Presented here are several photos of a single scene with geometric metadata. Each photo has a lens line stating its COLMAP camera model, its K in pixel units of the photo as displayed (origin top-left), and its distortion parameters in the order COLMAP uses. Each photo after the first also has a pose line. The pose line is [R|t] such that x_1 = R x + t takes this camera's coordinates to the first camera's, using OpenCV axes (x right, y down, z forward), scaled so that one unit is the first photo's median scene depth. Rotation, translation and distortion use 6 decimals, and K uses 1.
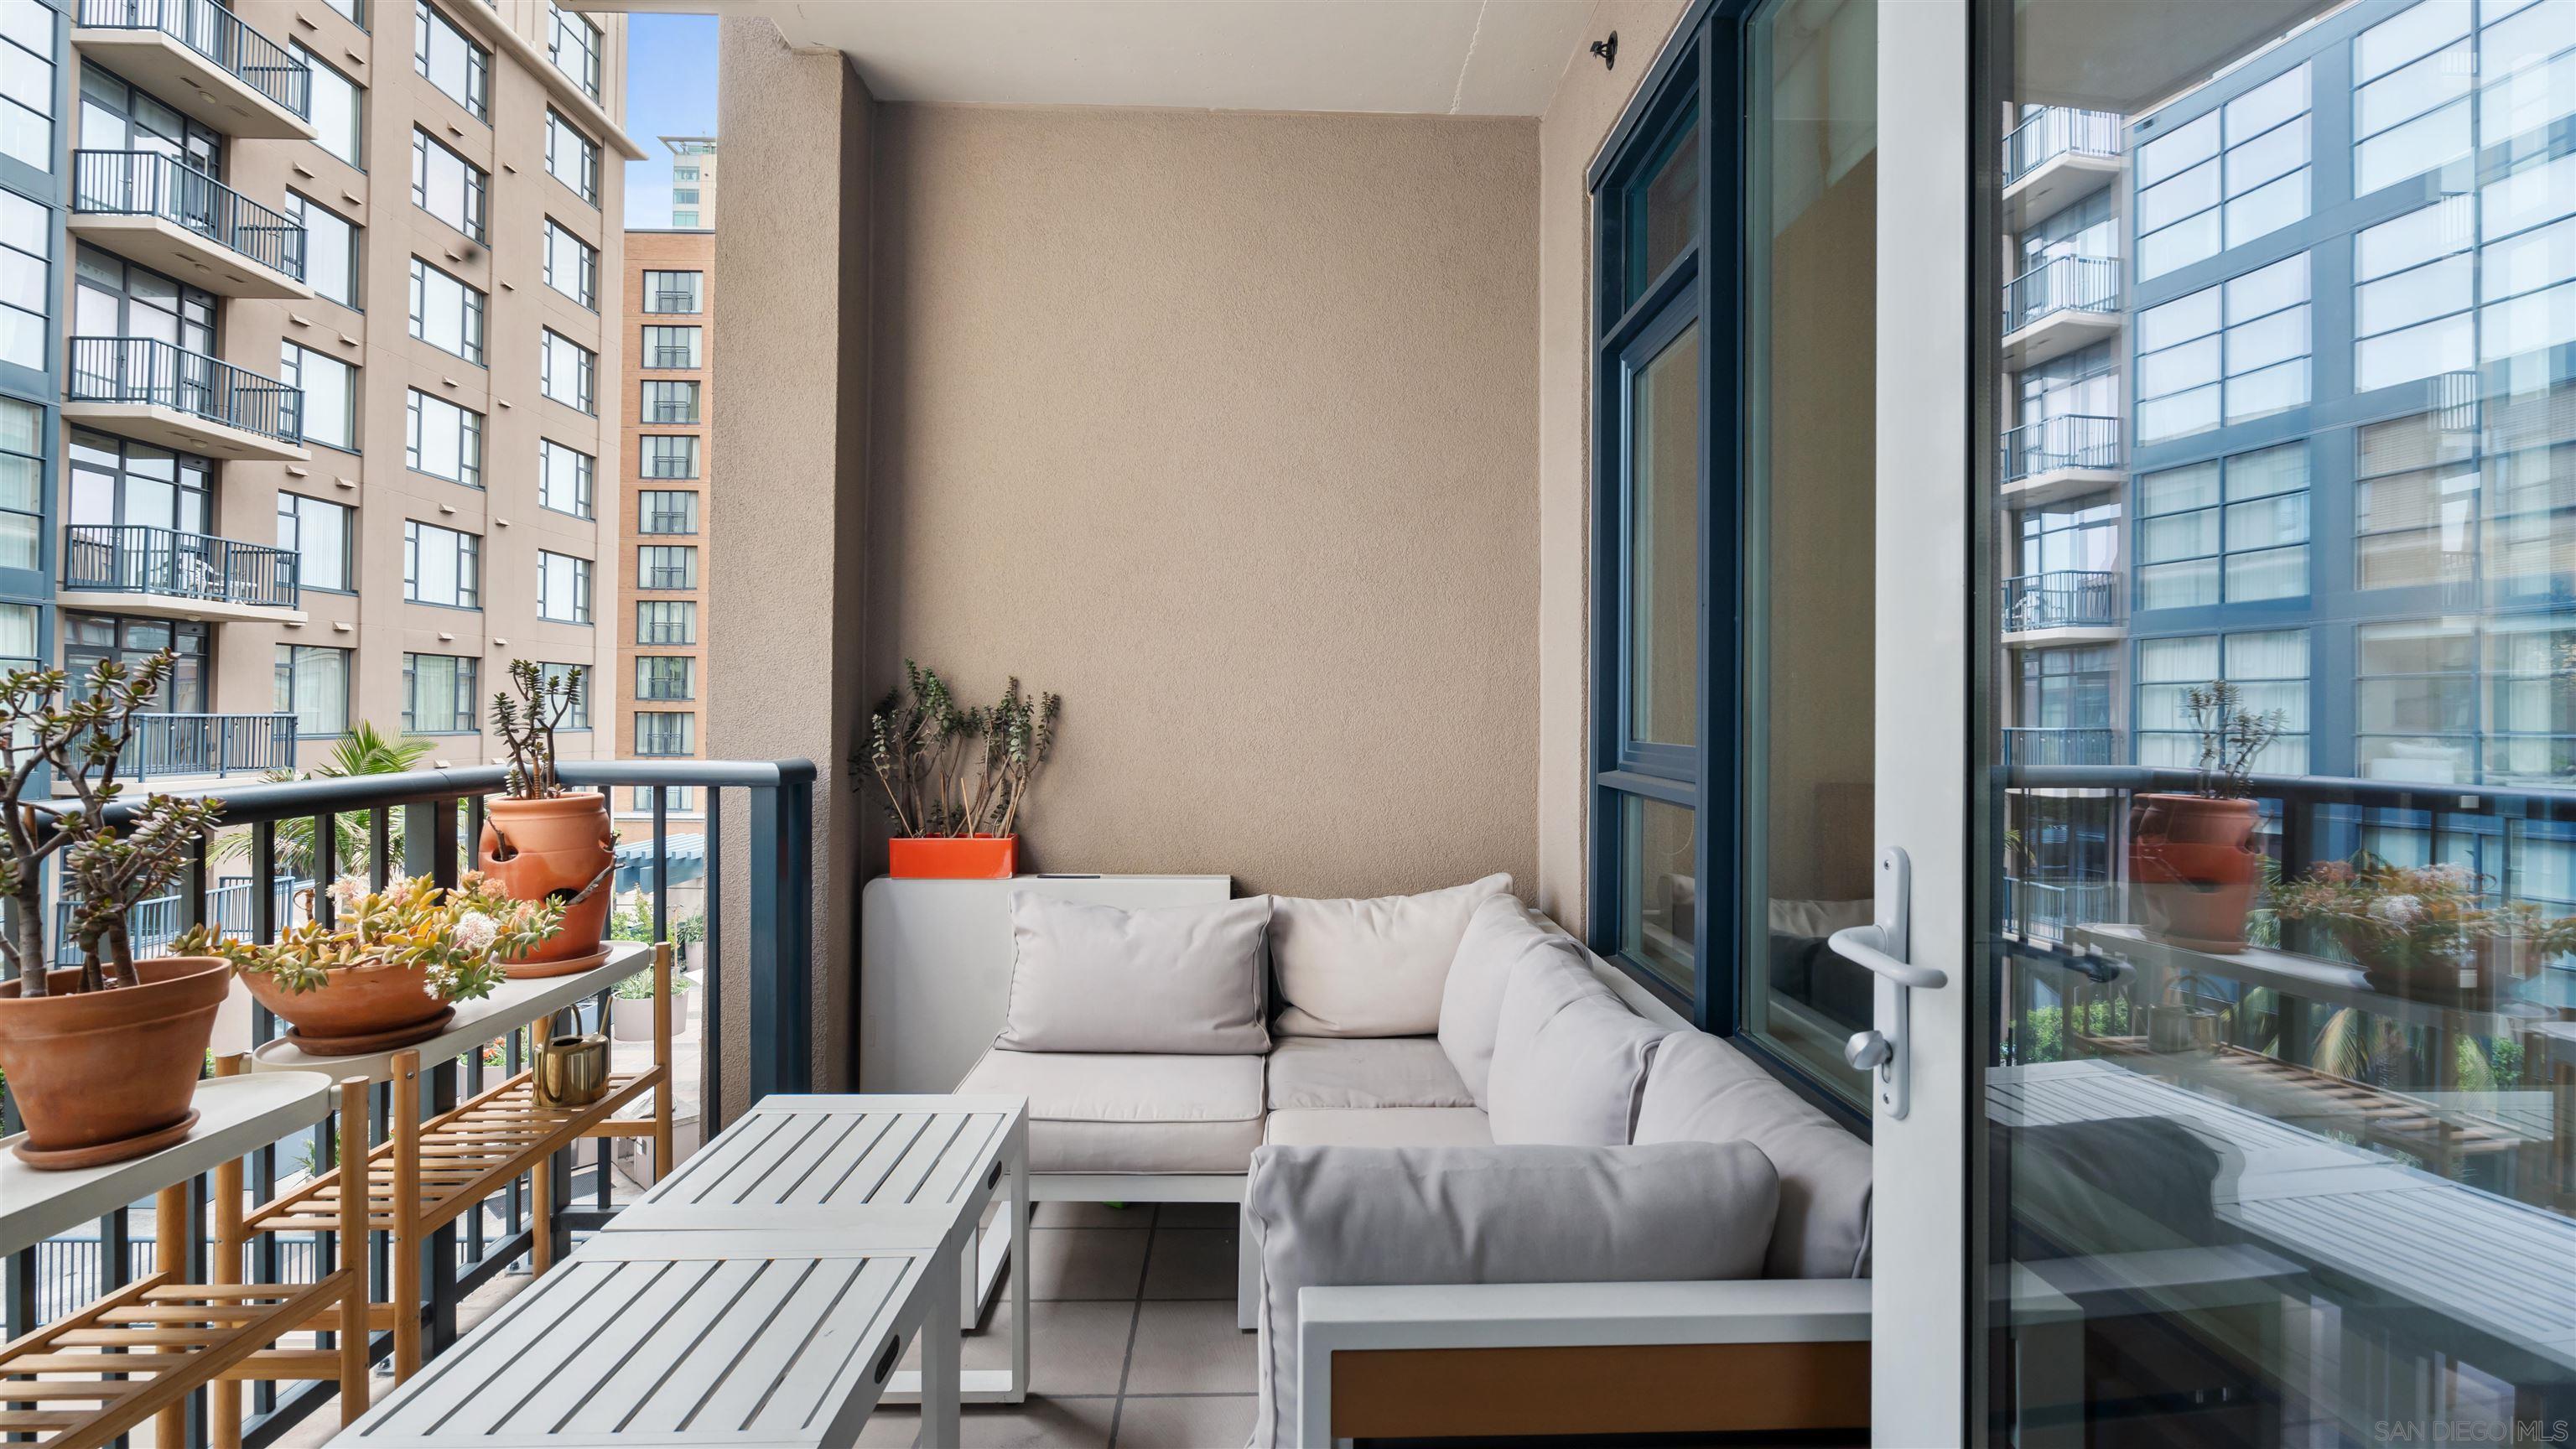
lens RADIAL K [[1177.0, 0, 1284.9], [0, 1177.0, 694.9], [0, 0, 1]] dist [0.000382, 0.000286]
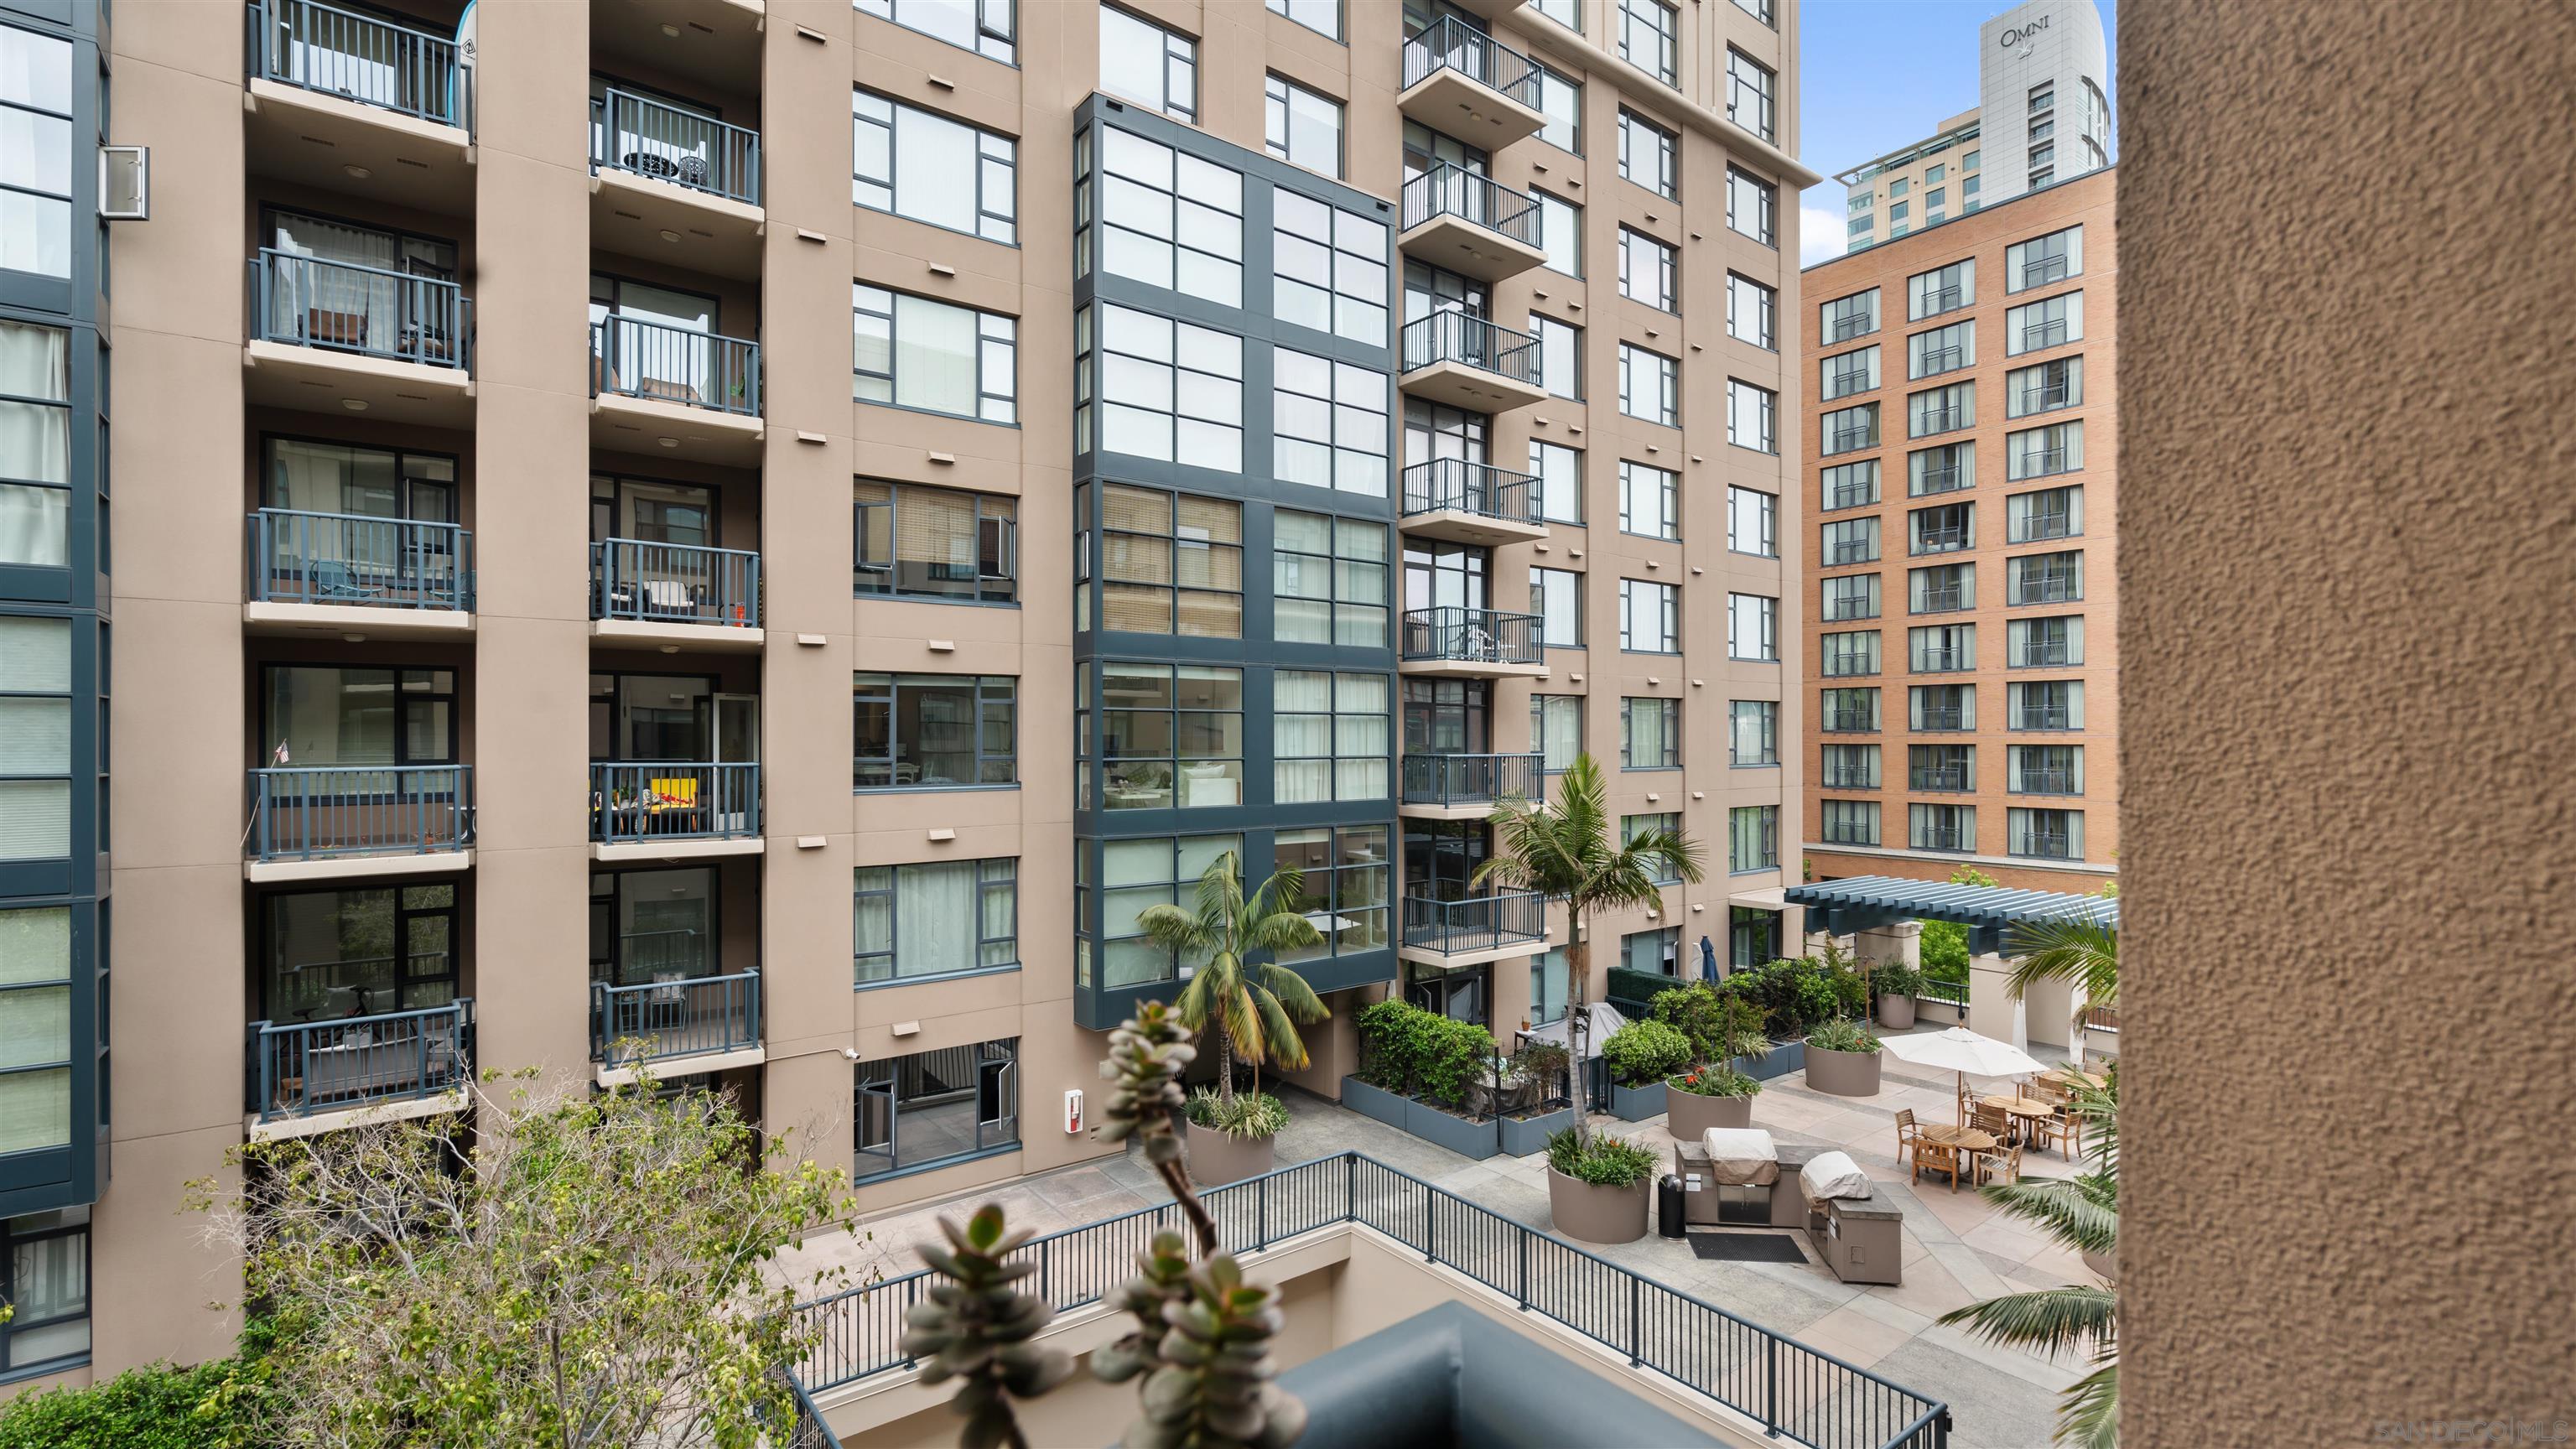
lens RADIAL K [[1136.2, 0, 1290.5], [0, 1136.2, 737.8], [0, 0, 1]] dist [-0.009688, 0.000138]
pose [[0.586630, -0.008507, -0.809810, -0.231750], [0.020211, 0.999787, 0.004138, -0.032179], [0.809603, -0.018794, 0.586678, 0.444461]]
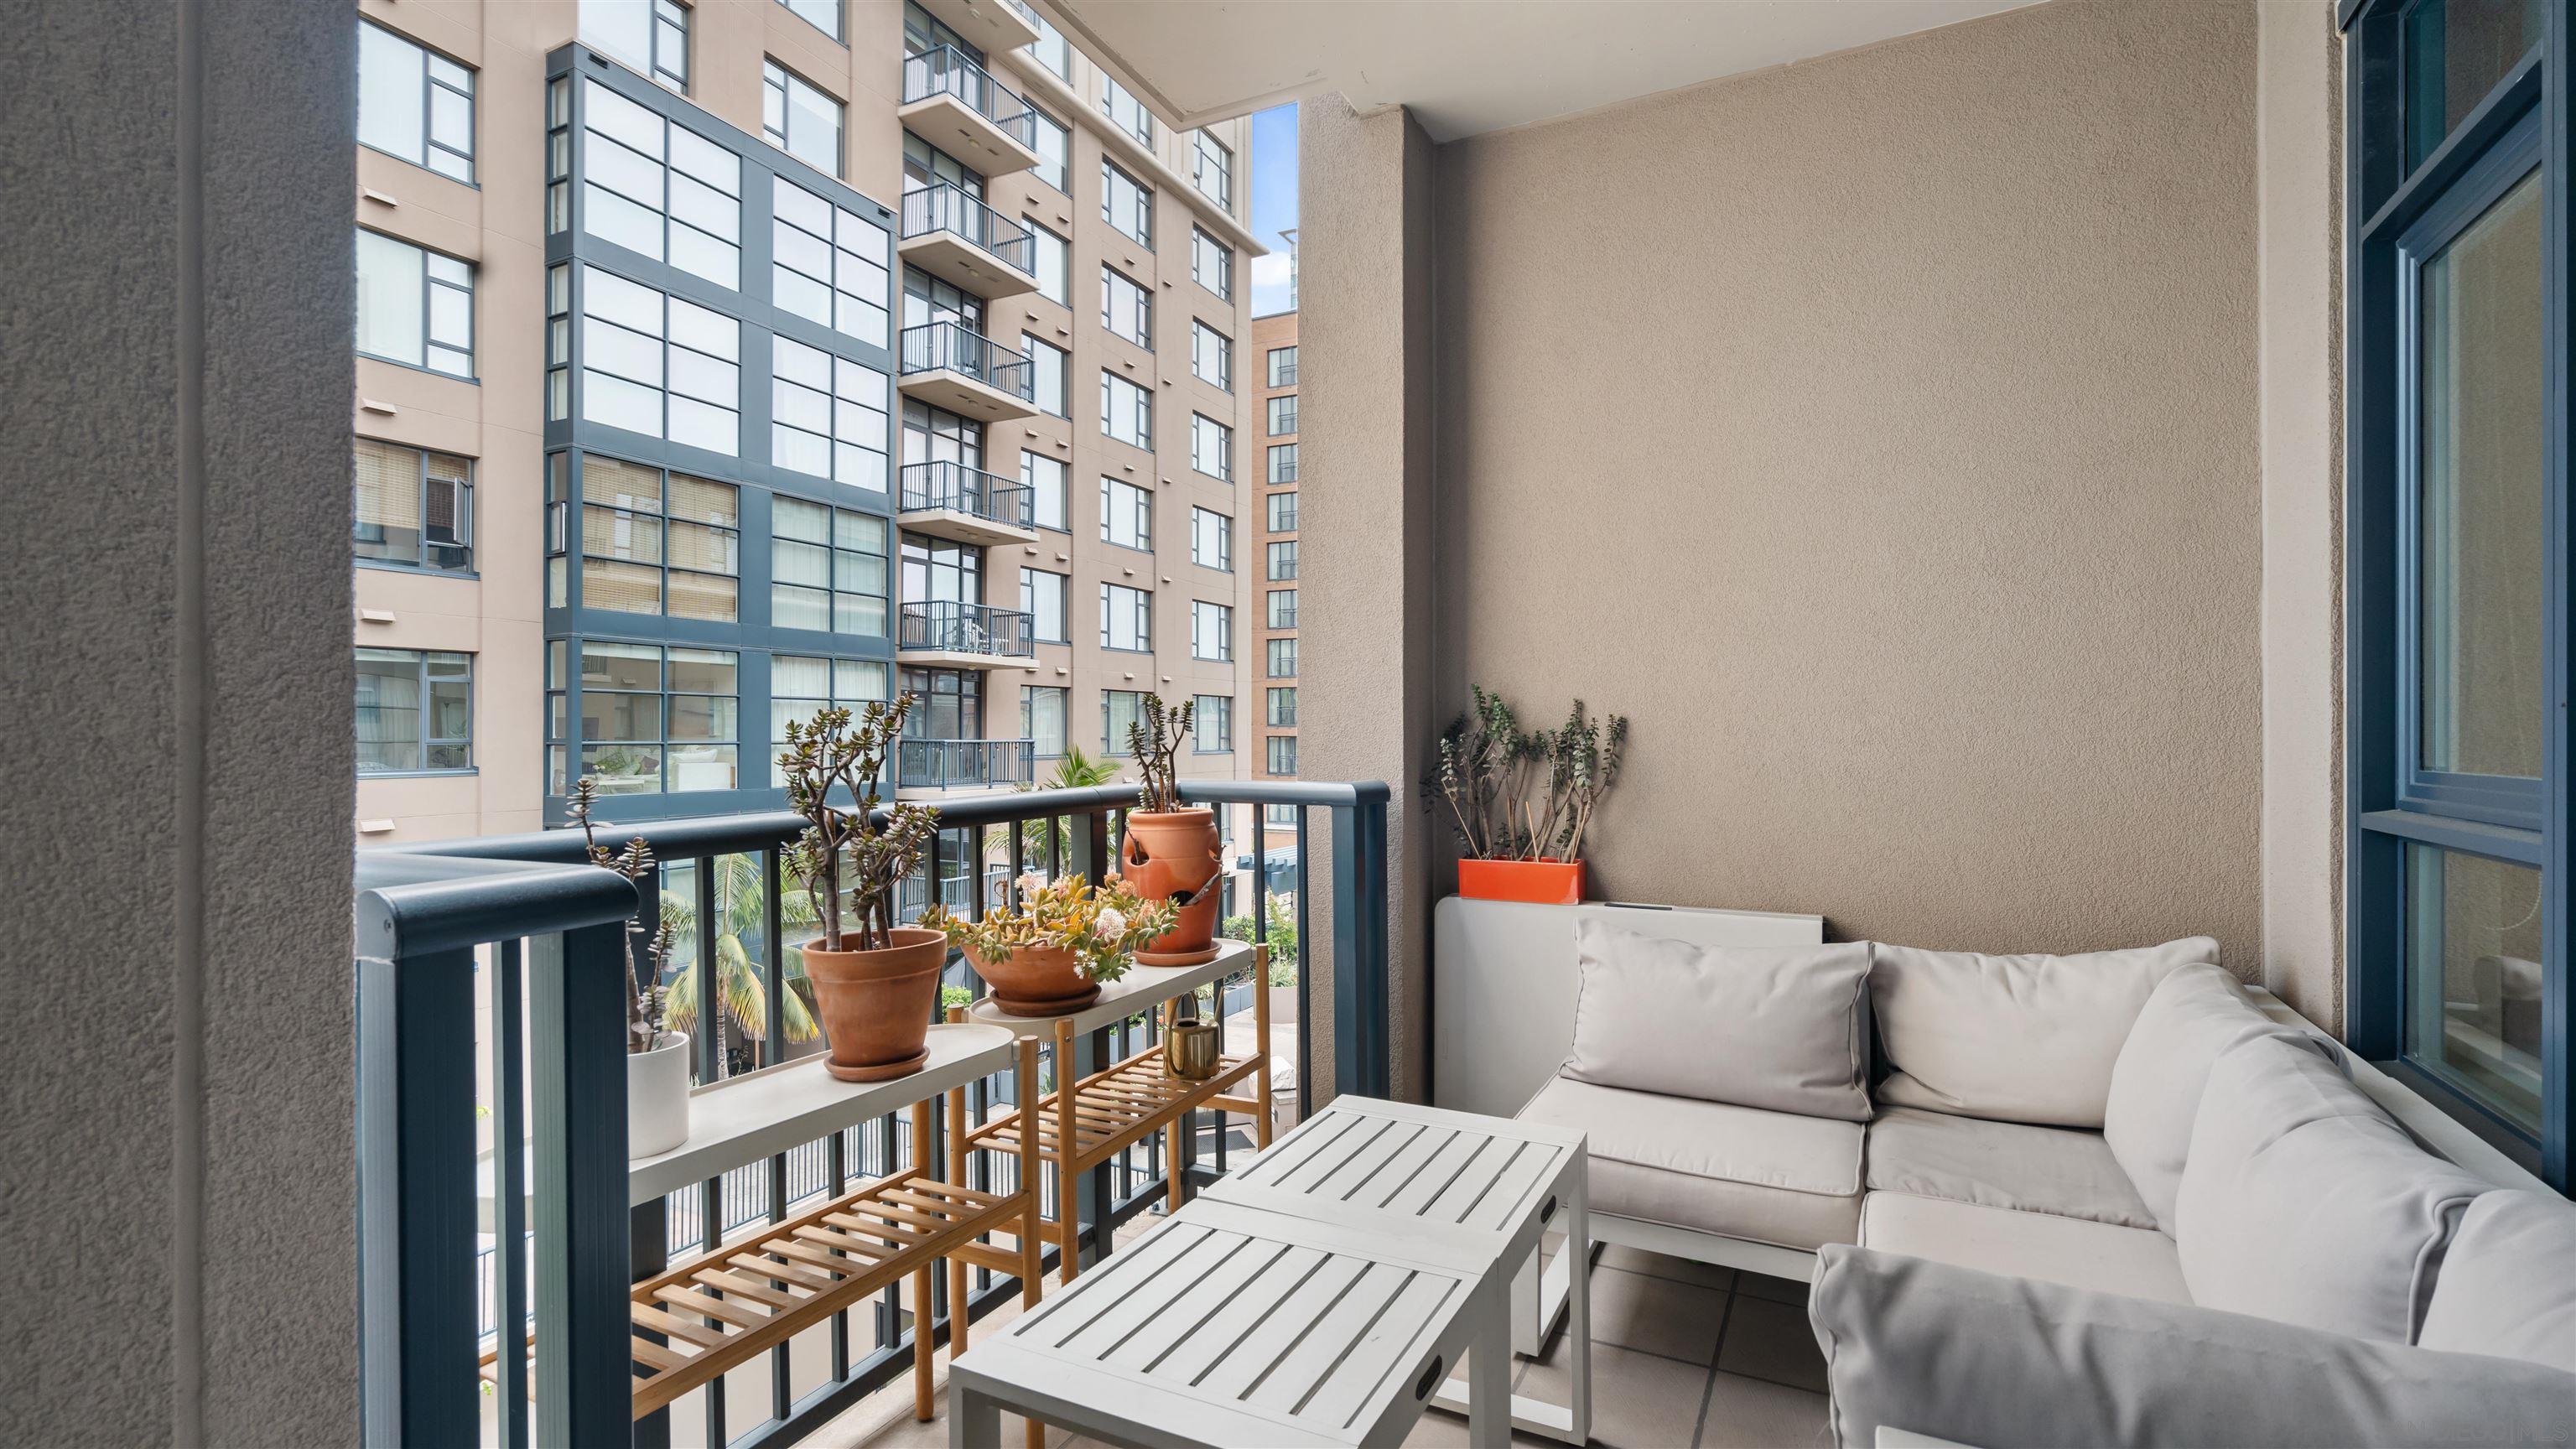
lens RADIAL K [[1165.8, 0, 1284.8], [0, 1165.8, 726.9], [0, 0, 1]] dist [-0.002276, 0.001587]
pose [[0.881303, -0.009826, -0.472449, 0.013048], [0.013702, 0.999895, 0.004764, -0.000432], [0.472352, -0.010672, 0.881345, 0.027823]]
